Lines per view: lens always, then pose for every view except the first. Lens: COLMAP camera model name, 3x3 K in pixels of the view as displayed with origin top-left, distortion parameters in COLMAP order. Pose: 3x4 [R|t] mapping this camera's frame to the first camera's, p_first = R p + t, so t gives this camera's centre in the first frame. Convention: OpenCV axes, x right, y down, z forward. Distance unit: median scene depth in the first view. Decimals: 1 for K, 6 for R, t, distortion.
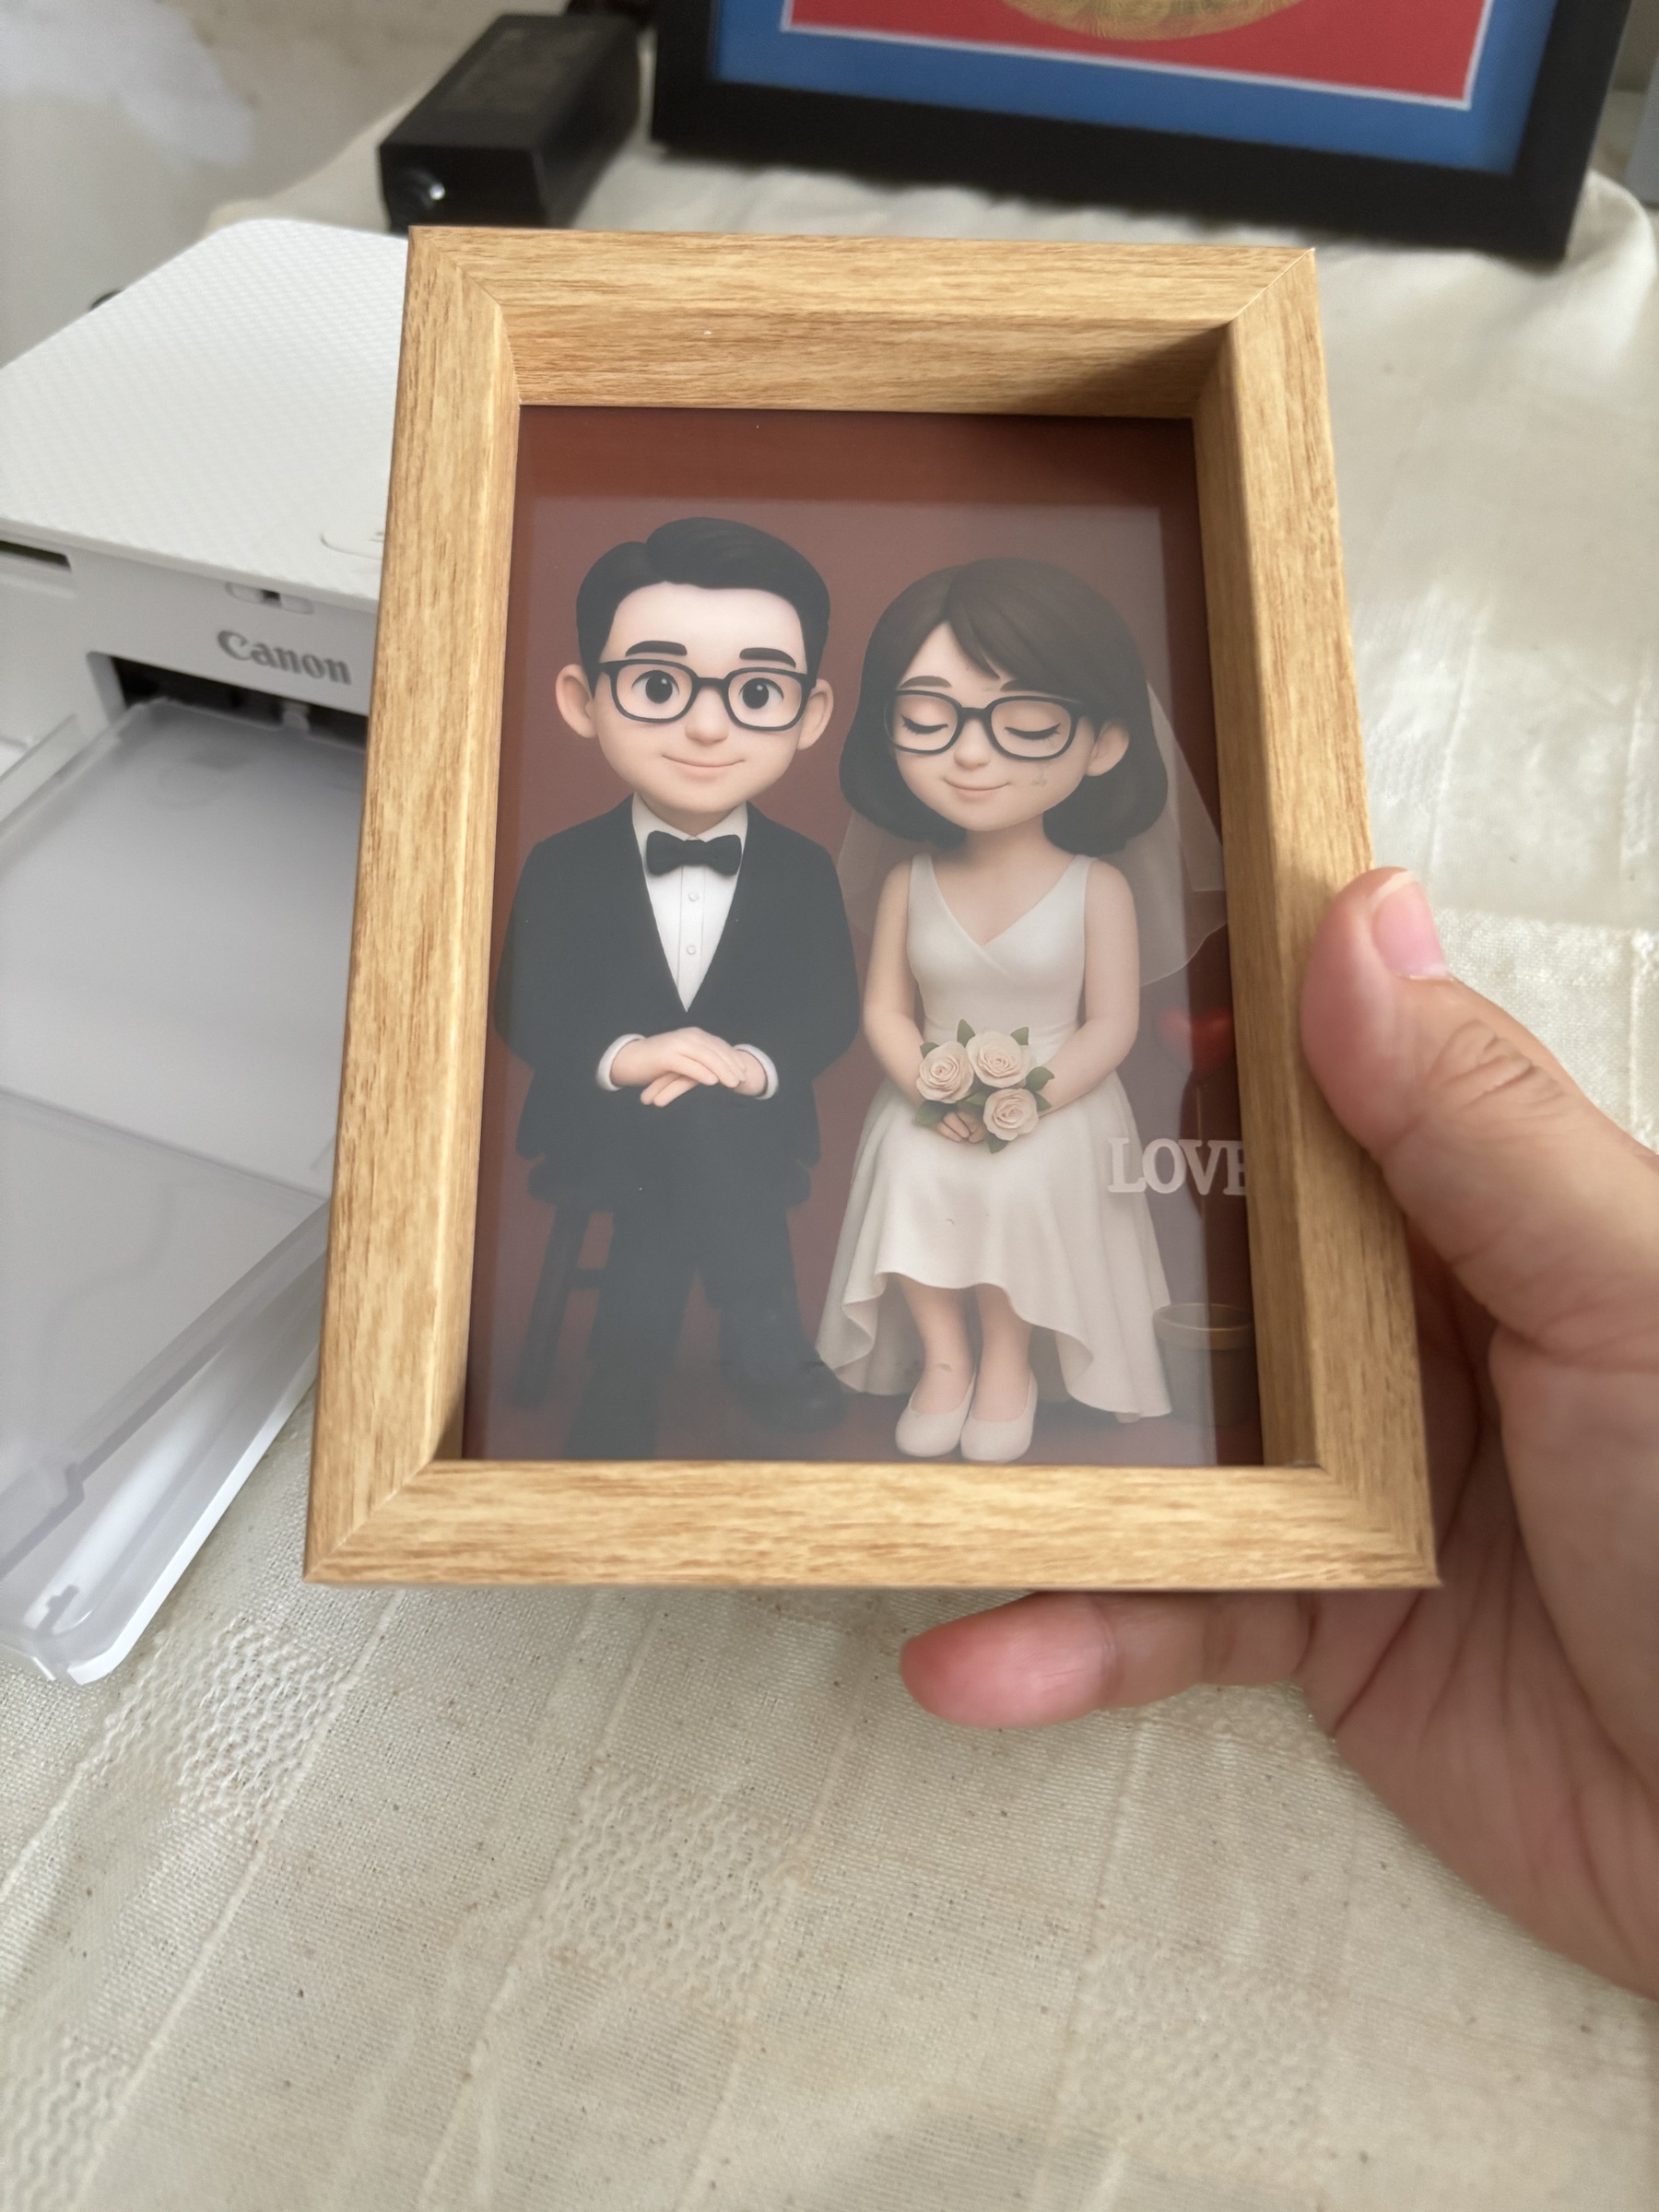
lens RADIAL K [[1735.2, 0, 829.5], [0, 1735.2, 1106.0], [0, 0, 1]] dist [0.104197, -0.386026]
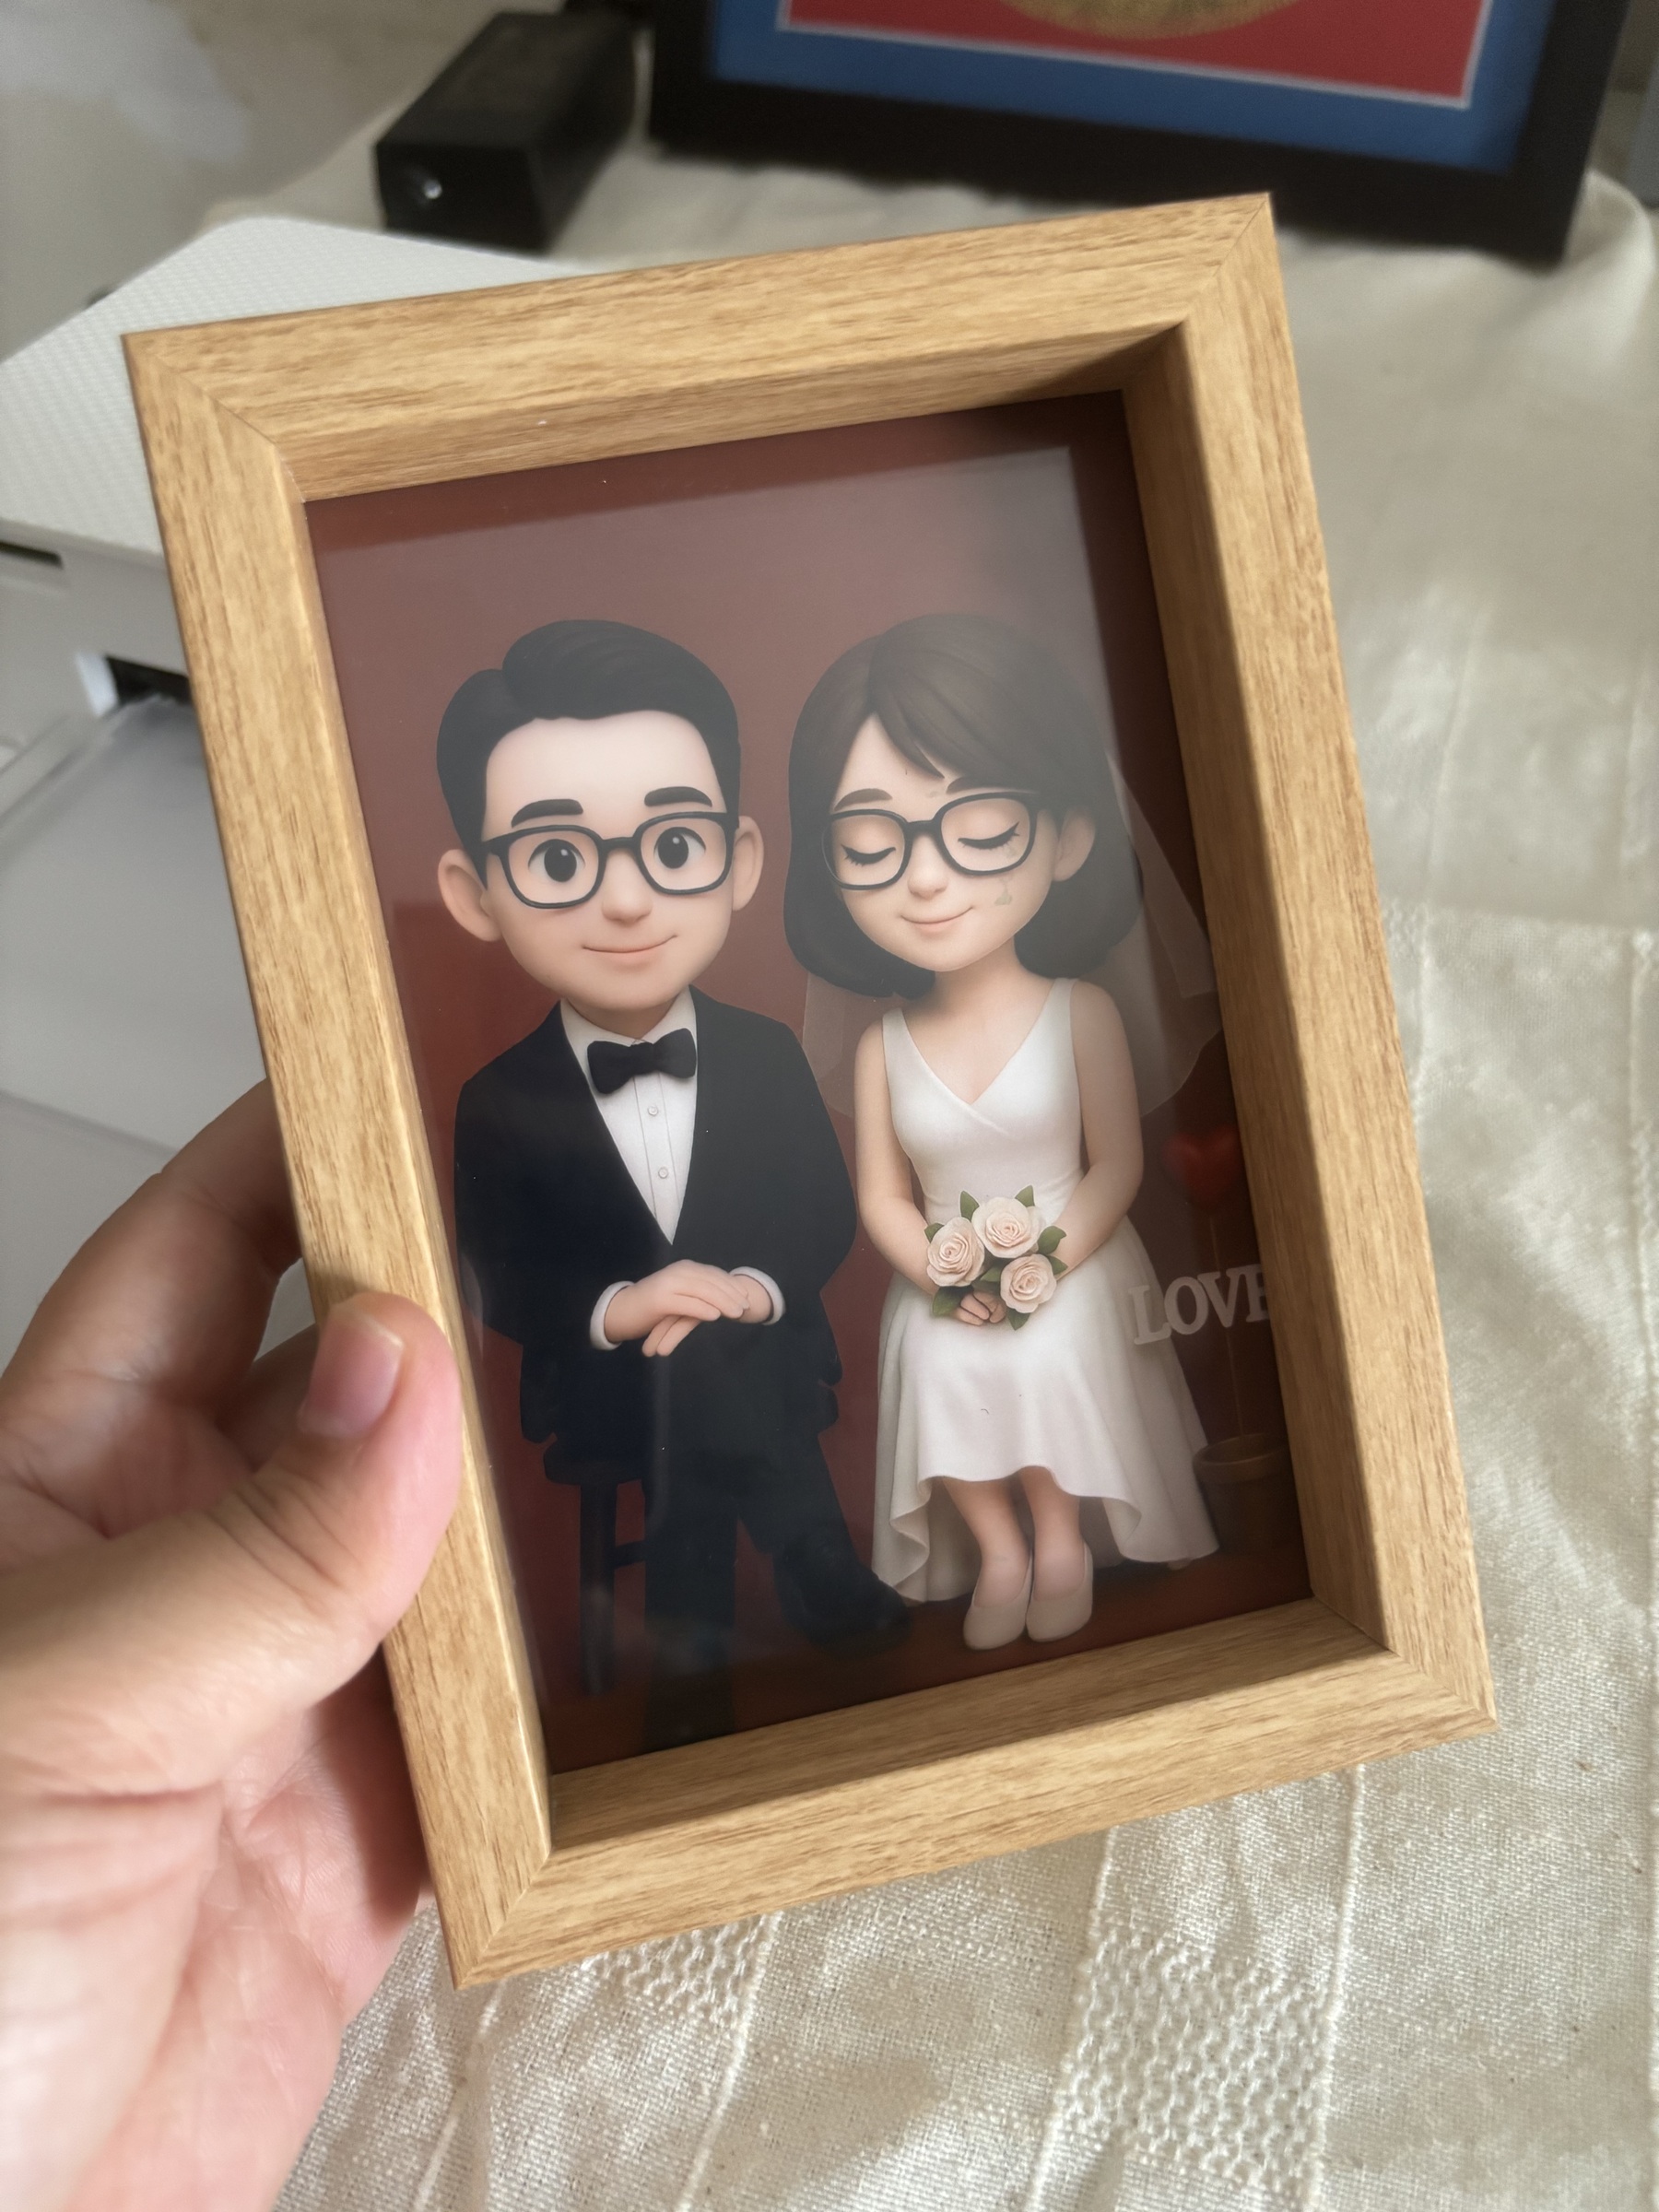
lens RADIAL K [[1735.2, 0, 829.5], [0, 1735.2, 1106.0], [0, 0, 1]] dist [0.104197, -0.386026]
pose [[0.978617, -0.179319, 0.100764, -0.081170], [0.134329, 0.928149, 0.347124, -0.433263], [-0.155770, -0.326166, 0.932390, 0.157037]]
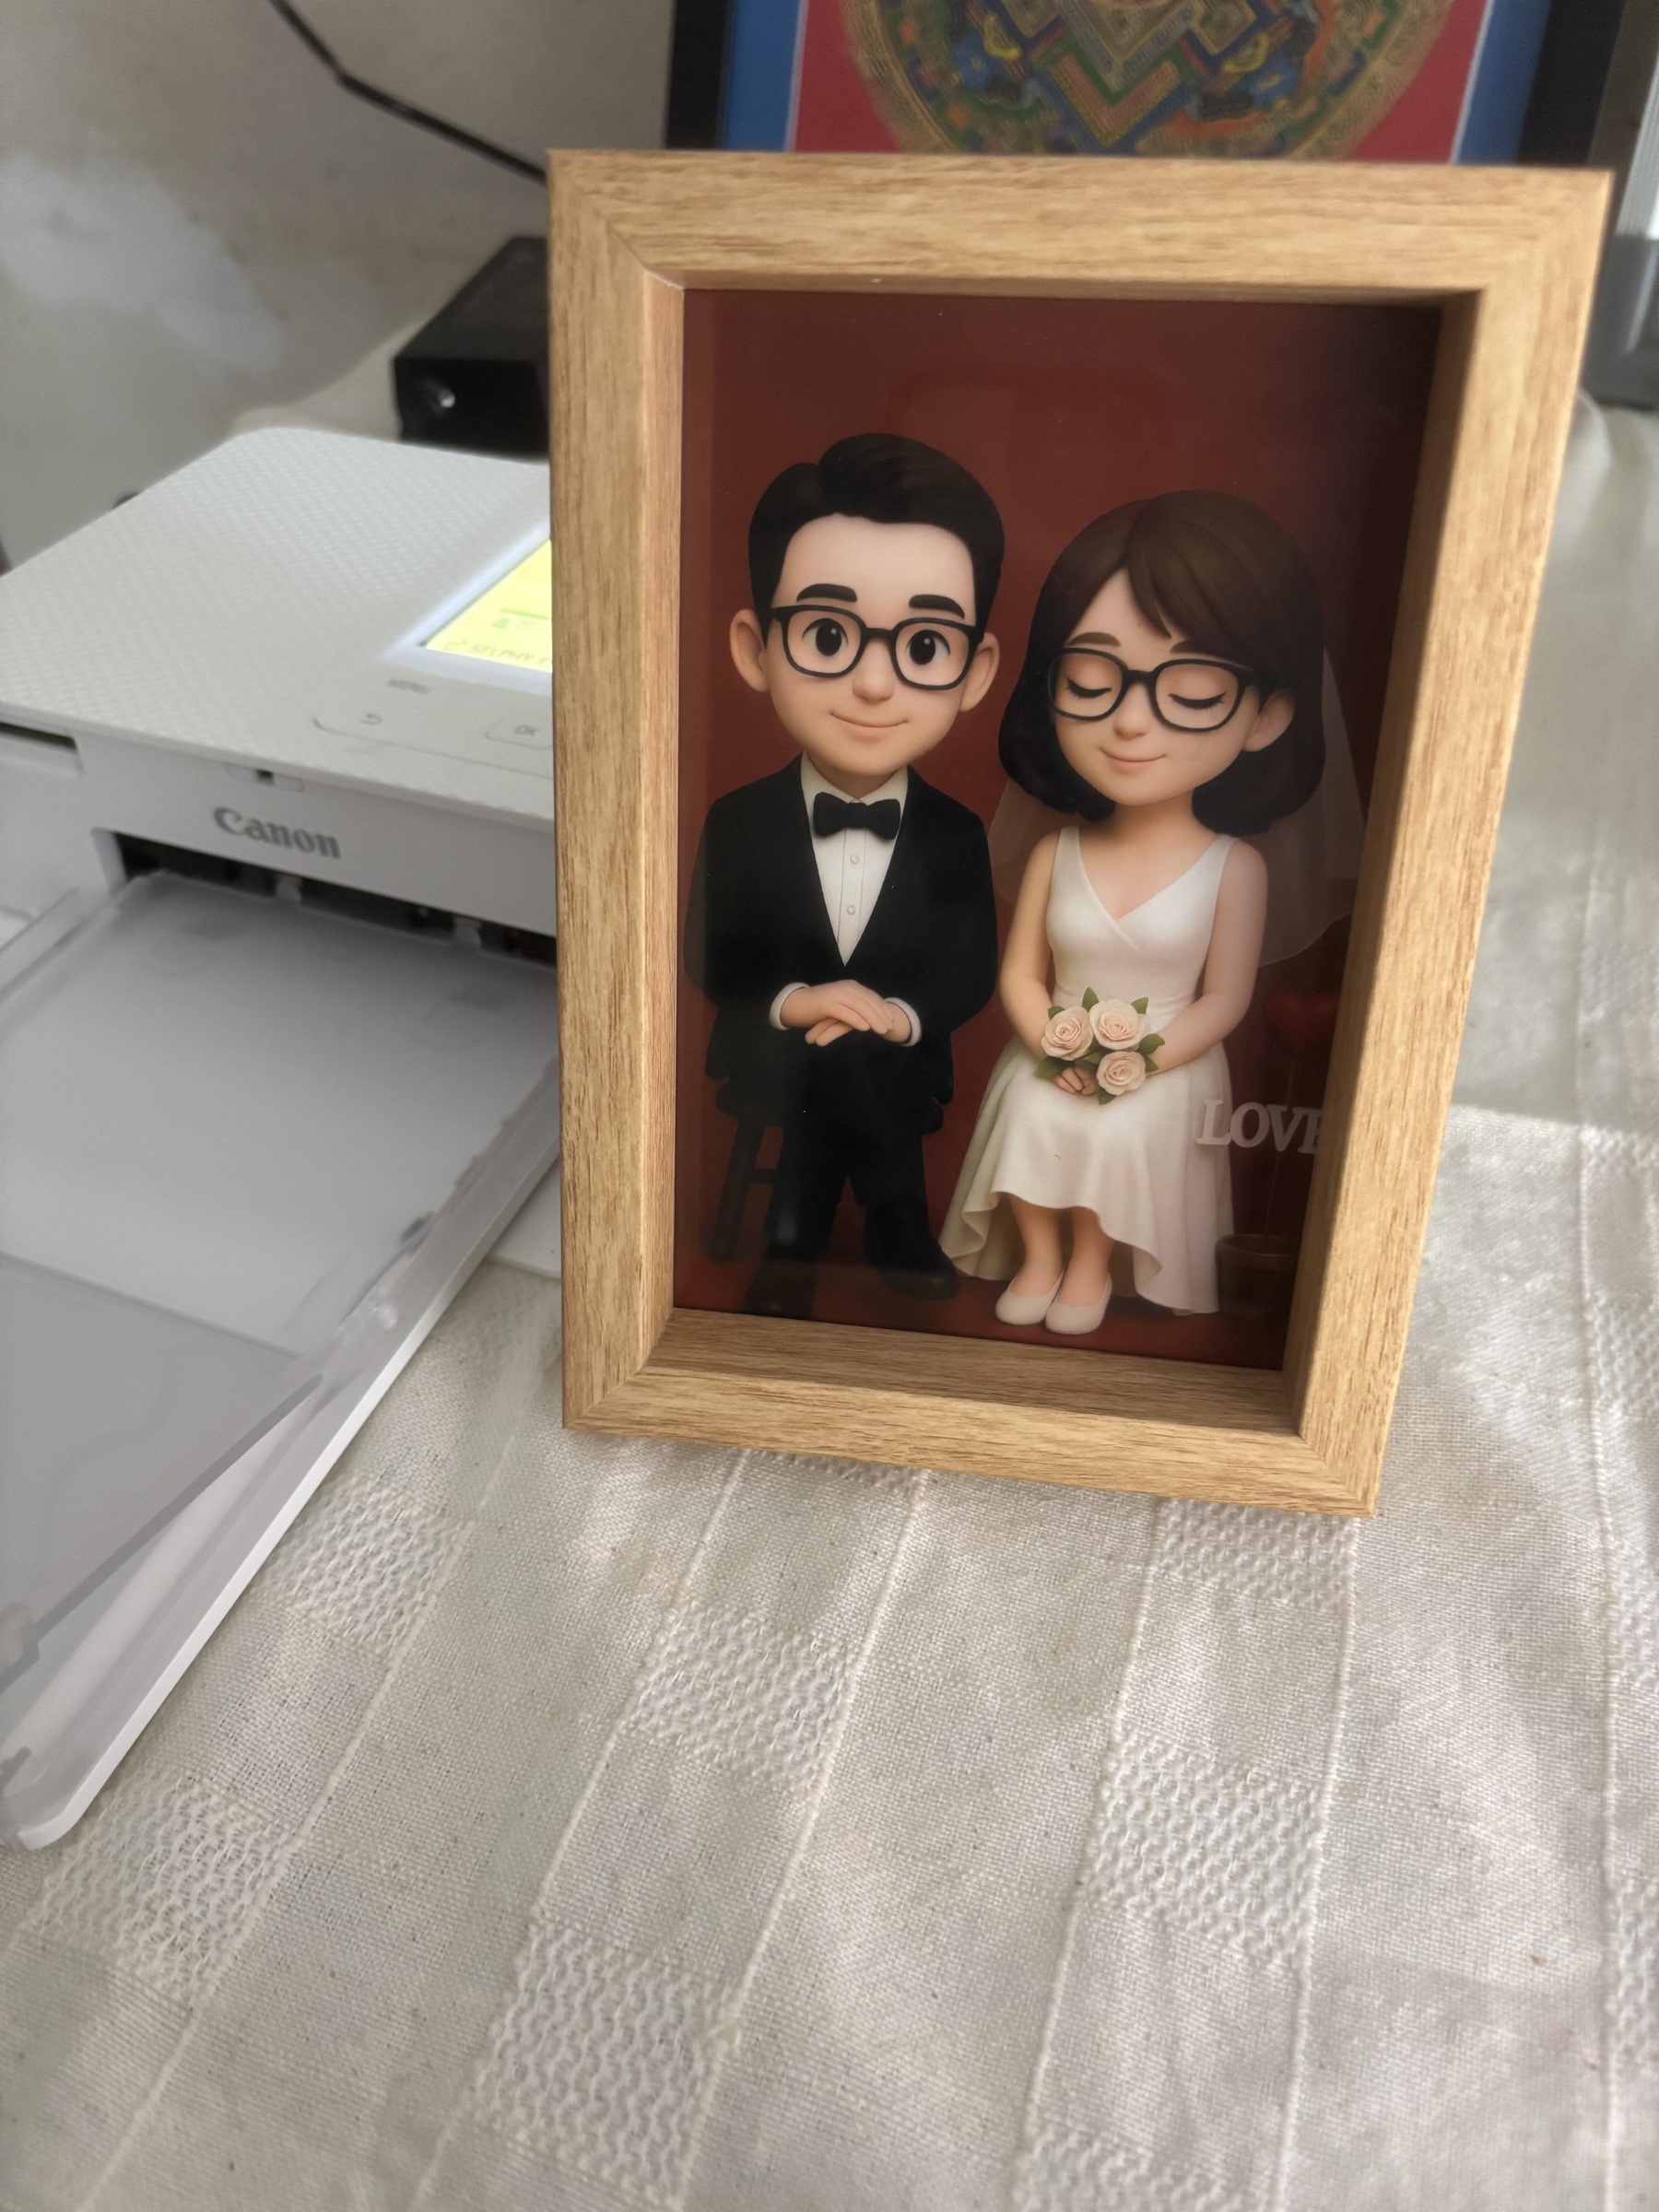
lens RADIAL K [[1782.2, 0, 829.0], [0, 1782.2, 1125.8], [0, 0, 1]] dist [0.130364, -0.314197]
pose [[0.983601, 0.102926, -0.148105, 0.093073], [0.005738, 0.802904, 0.596081, -0.678799], [0.180266, -0.587156, 0.789146, 0.003921]]
